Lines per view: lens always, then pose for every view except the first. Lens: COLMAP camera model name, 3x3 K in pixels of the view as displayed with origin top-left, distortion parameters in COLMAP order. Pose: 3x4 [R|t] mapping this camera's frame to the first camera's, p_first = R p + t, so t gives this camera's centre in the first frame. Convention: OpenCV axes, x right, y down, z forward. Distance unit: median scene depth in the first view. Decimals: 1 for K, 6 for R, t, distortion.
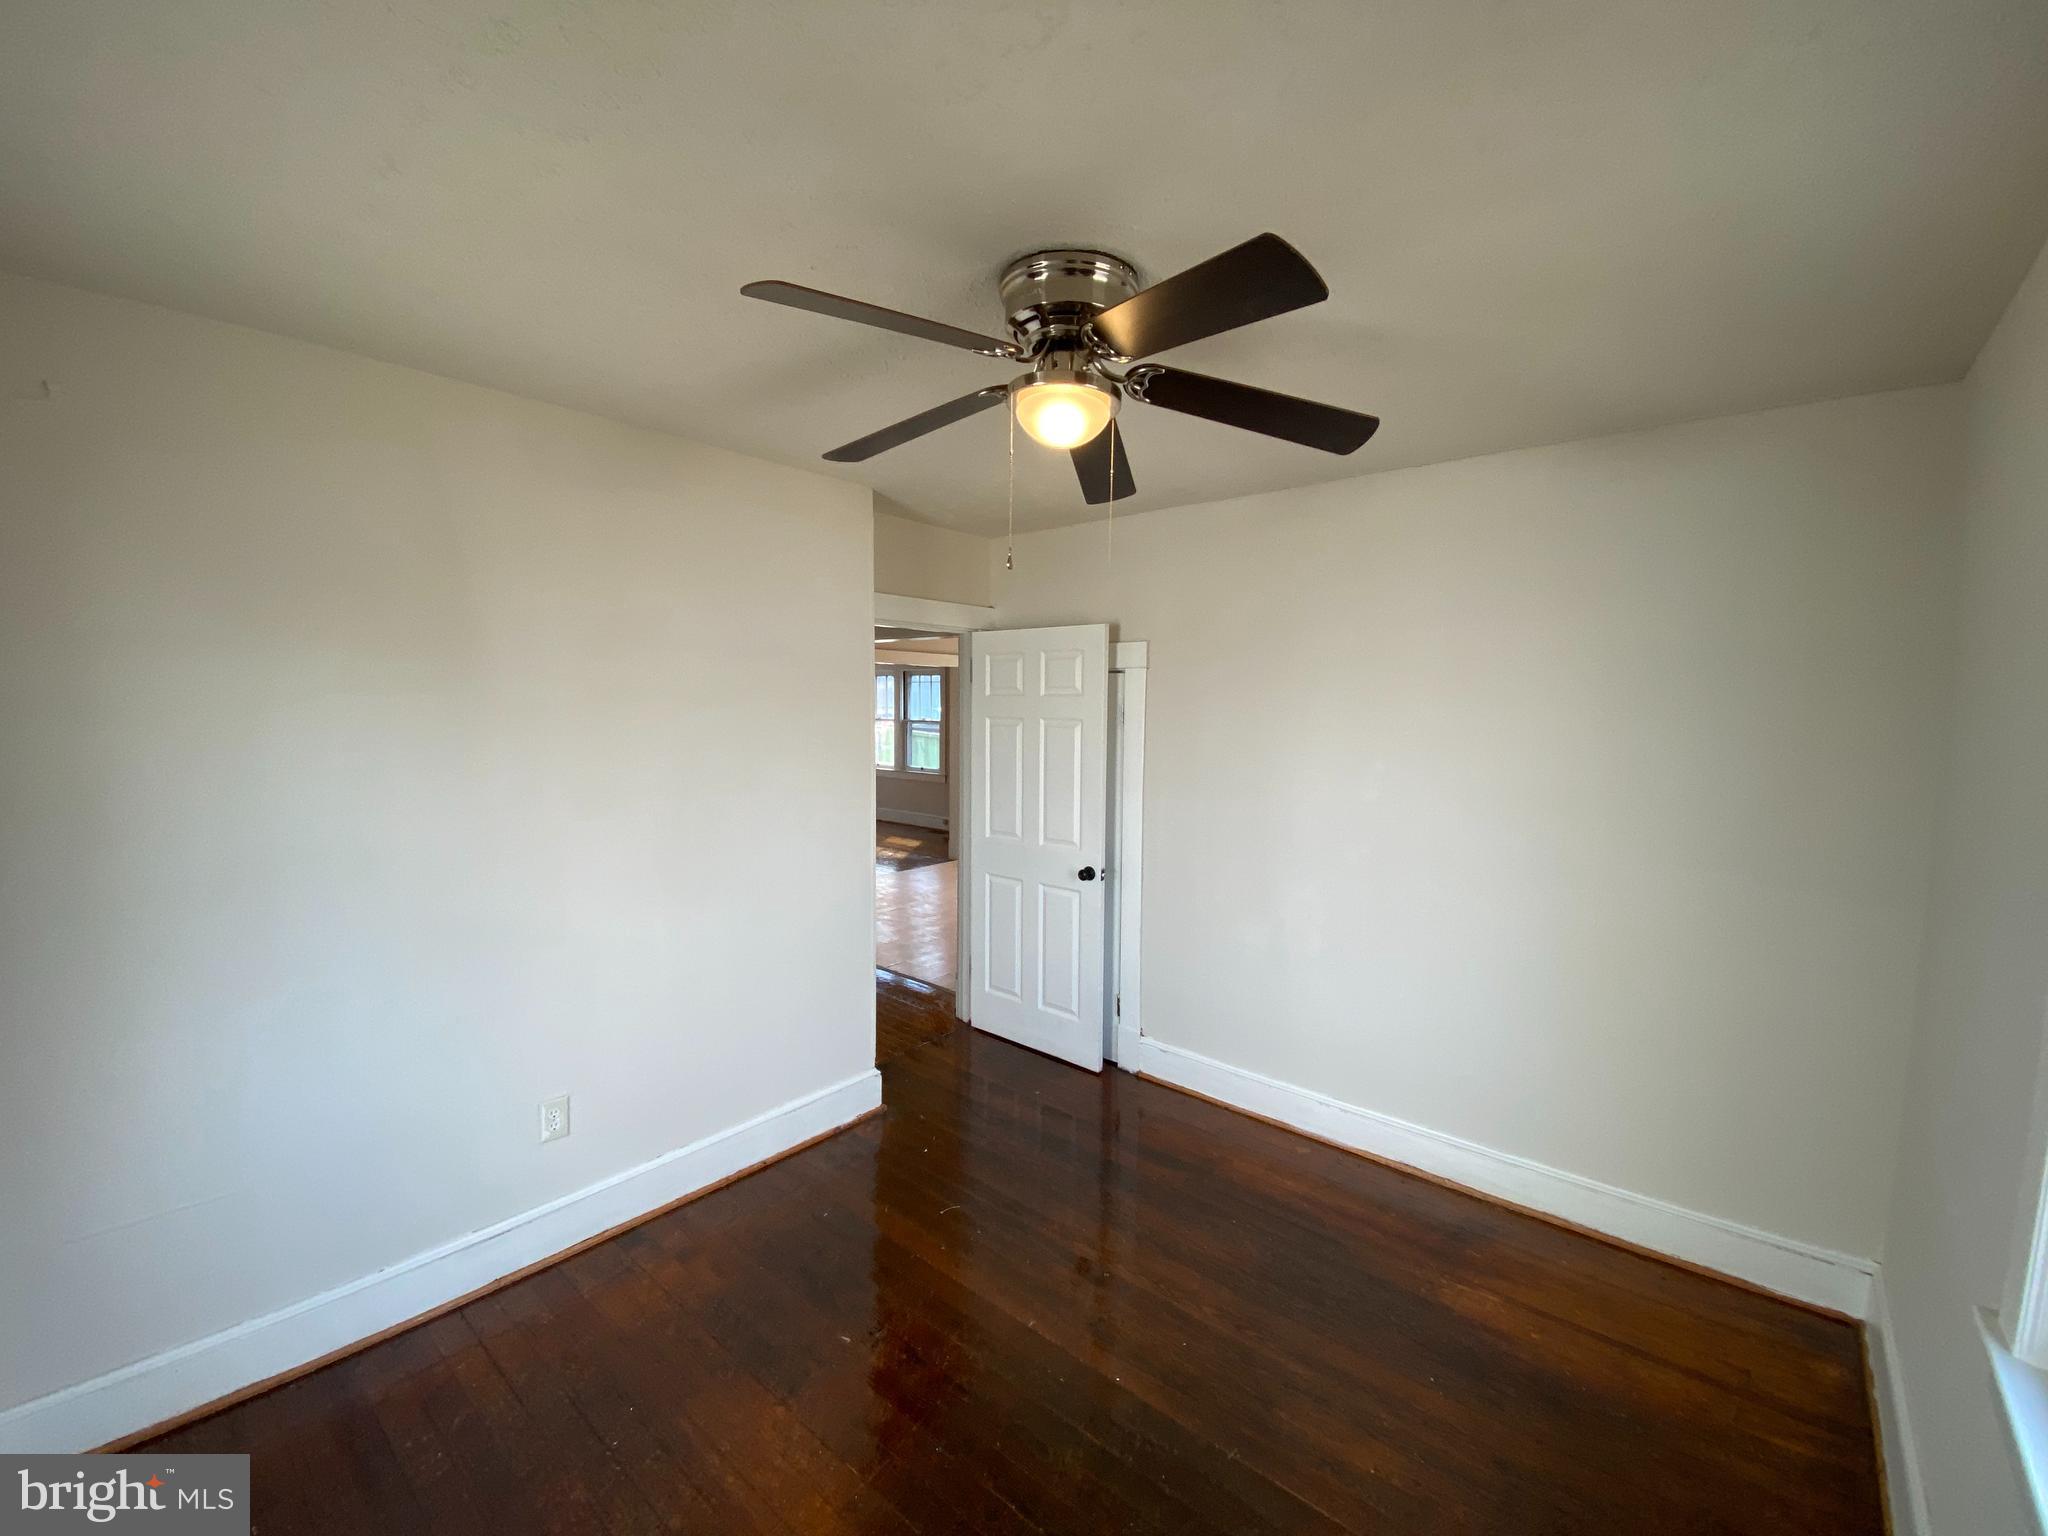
lens RADIAL K [[835.0, 0, 1024.0], [0, 835.0, 768.0], [0, 0, 1]] dist [0.034791, -0.027058]
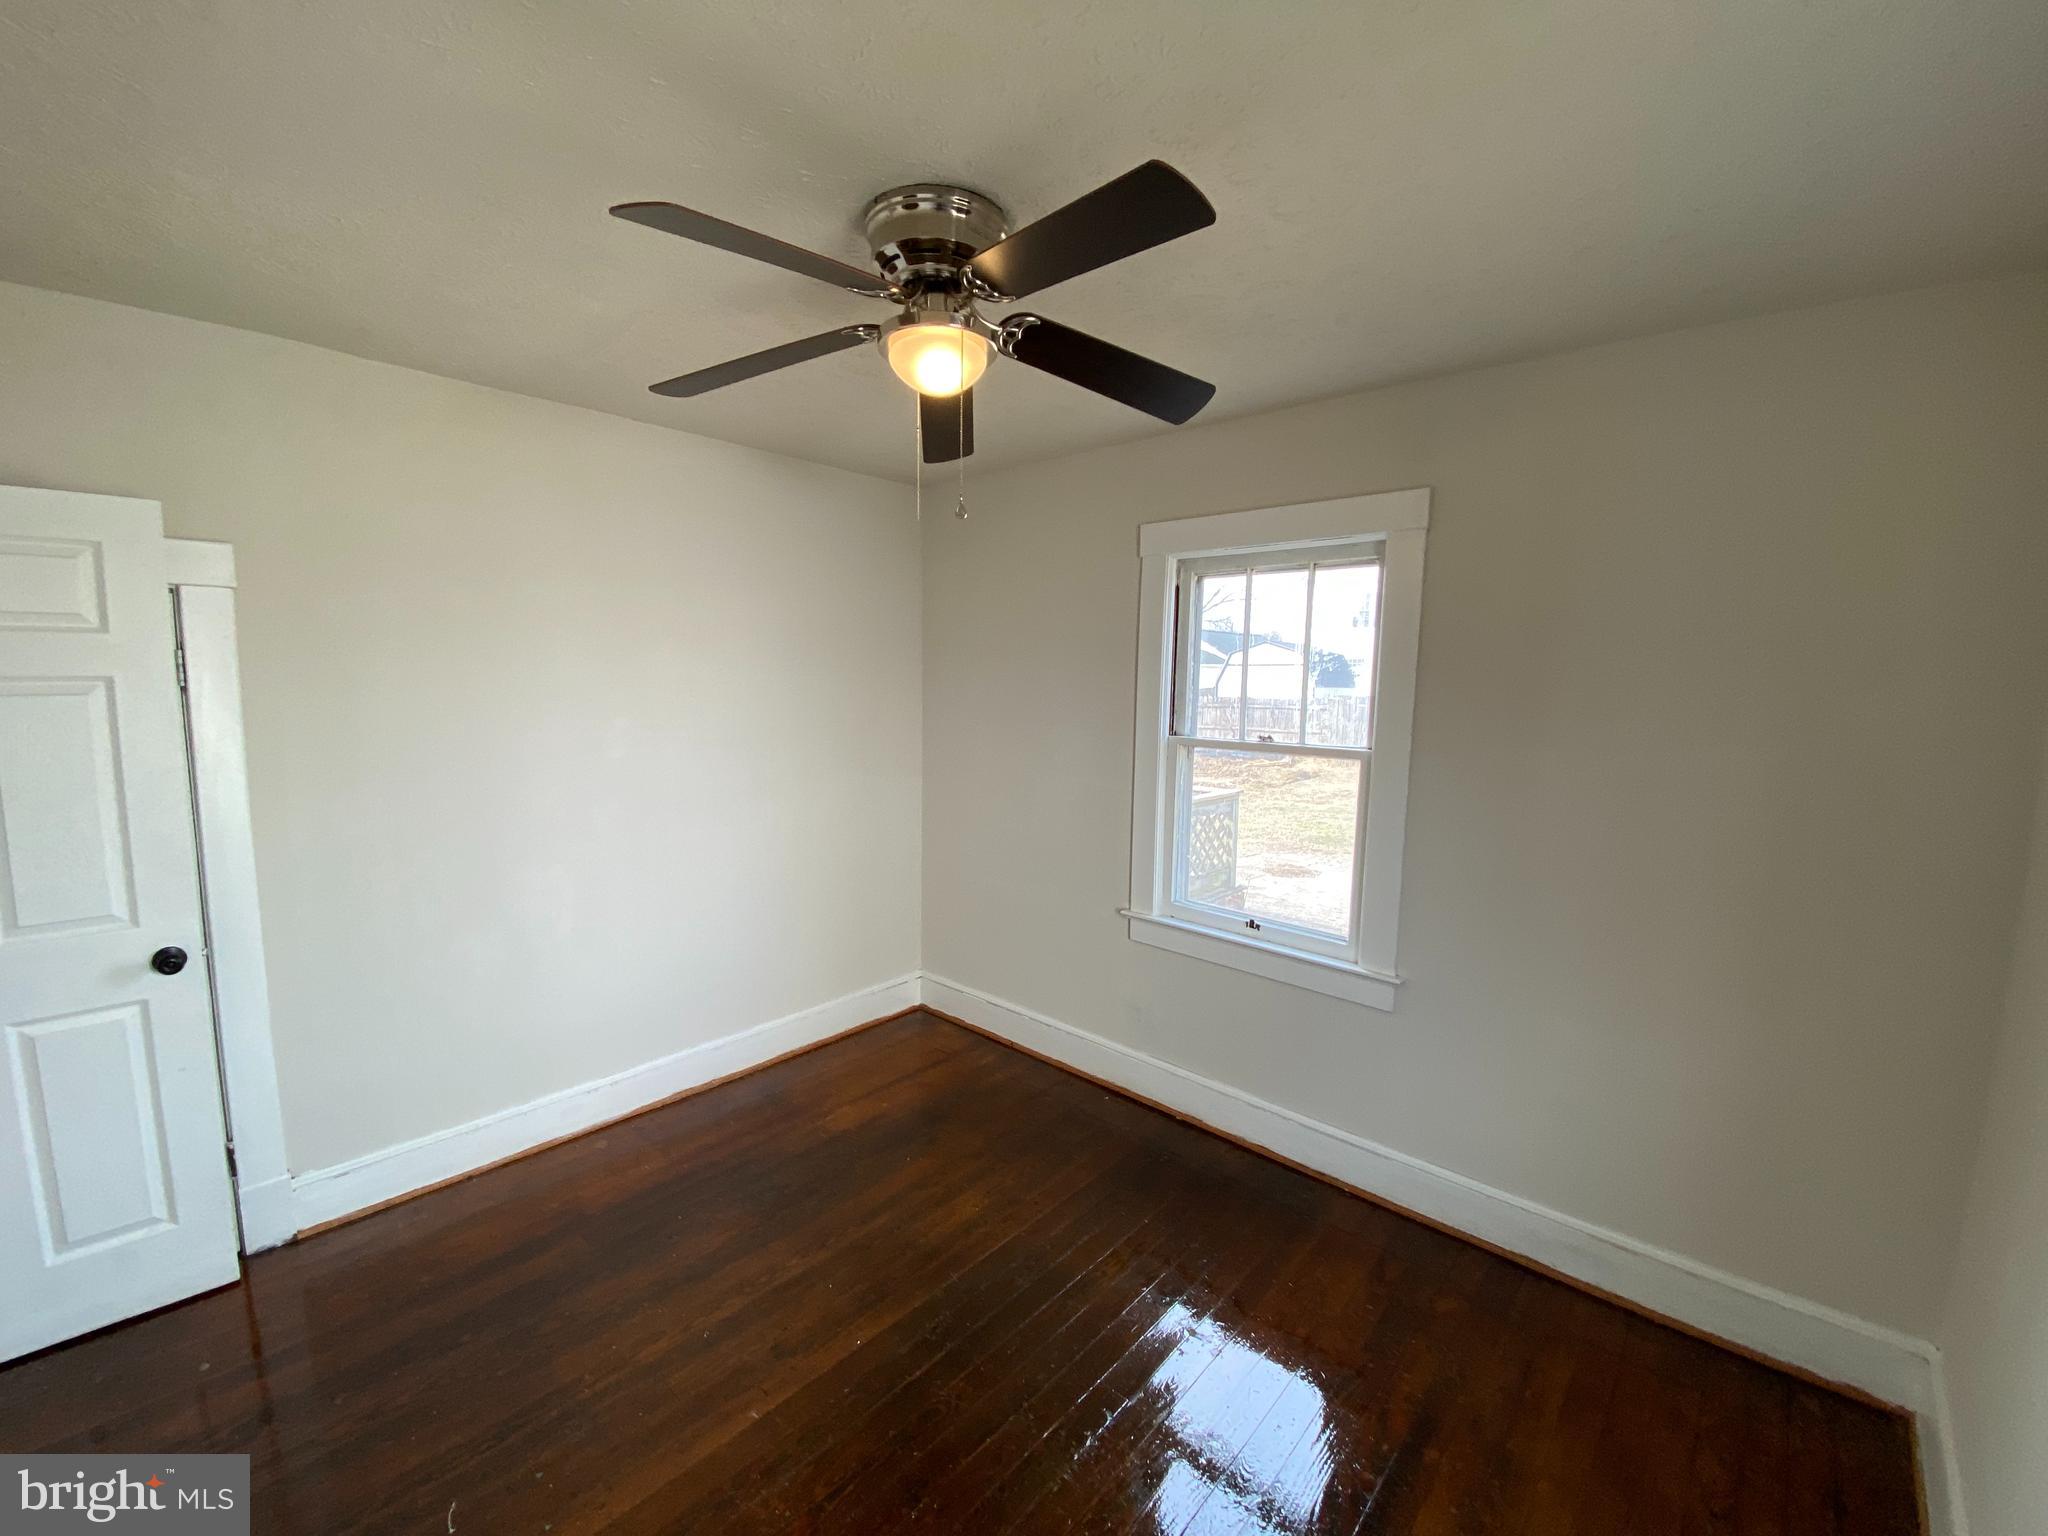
lens RADIAL K [[835.0, 0, 1024.0], [0, 835.0, 768.0], [0, 0, 1]] dist [0.034791, -0.027058]
pose [[0.039851, -0.126497, 0.991166, -0.647847], [0.071550, 0.989769, 0.123442, -0.040246], [-0.996641, 0.065999, 0.048494, 0.600422]]
